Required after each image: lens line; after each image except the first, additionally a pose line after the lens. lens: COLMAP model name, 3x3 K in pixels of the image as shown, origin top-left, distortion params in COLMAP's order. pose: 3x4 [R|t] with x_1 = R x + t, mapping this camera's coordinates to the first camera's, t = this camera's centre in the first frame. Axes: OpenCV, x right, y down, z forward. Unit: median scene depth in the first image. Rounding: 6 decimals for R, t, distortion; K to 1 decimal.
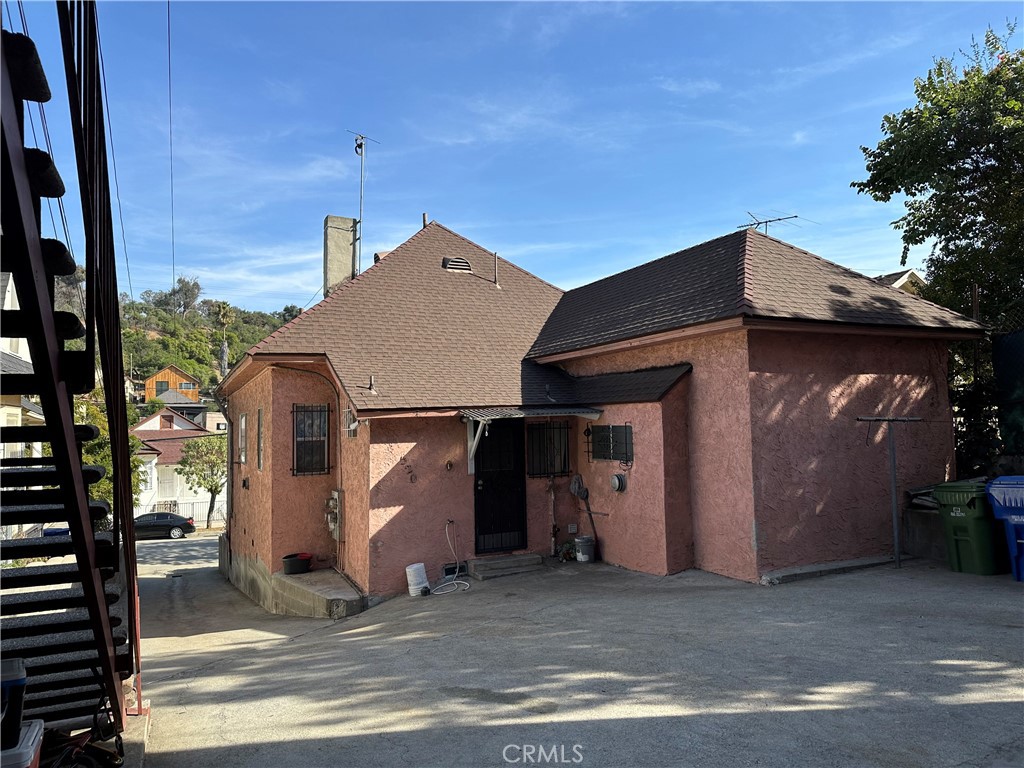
lens RADIAL K [[708.6, 0, 509.5], [0, 708.6, 390.0], [0, 0, 1]] dist [0.117658, -0.146891]
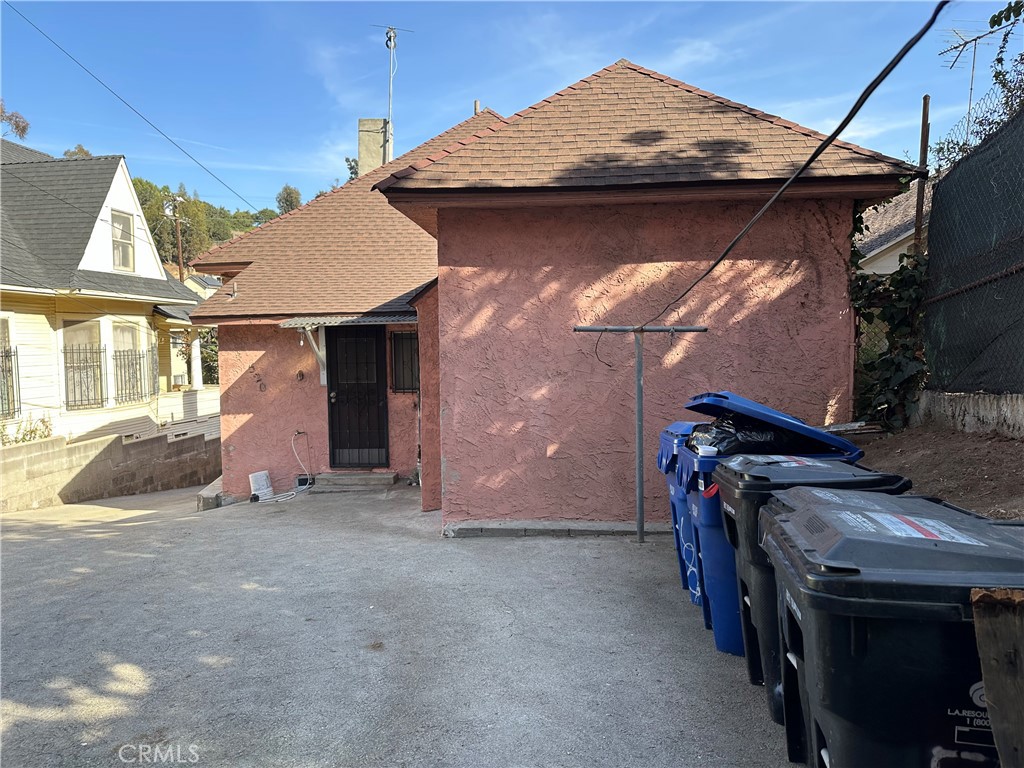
lens RADIAL K [[708.6, 0, 509.5], [0, 708.6, 390.0], [0, 0, 1]] dist [0.117658, -0.146891]
pose [[0.871214, 0.046336, -0.488711, 0.674510], [0.016914, 0.992111, 0.124217, 0.010861], [0.490611, -0.116485, 0.863558, 0.317521]]
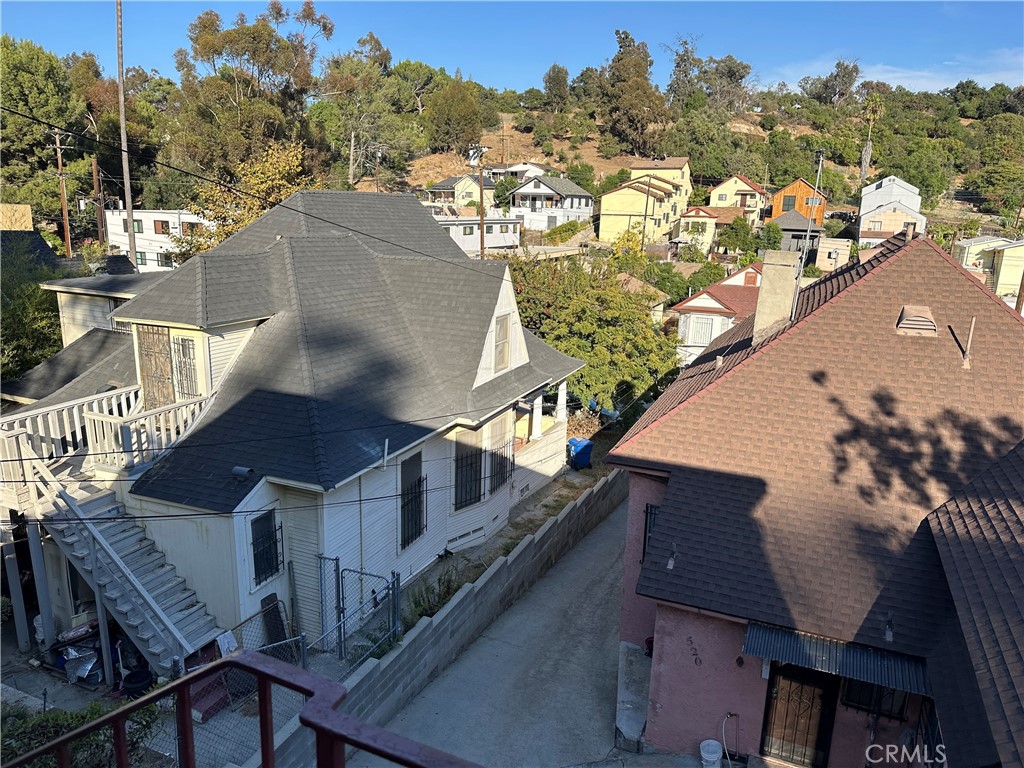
lens RADIAL K [[714.1, 0, 513.6], [0, 714.1, 381.4], [0, 0, 1]] dist [0.085924, -0.115937]
pose [[0.666500, 0.212004, -0.714725, 0.336953], [0.001573, 0.958311, 0.285724, -0.523248], [0.745503, -0.191560, 0.638381, 0.274075]]
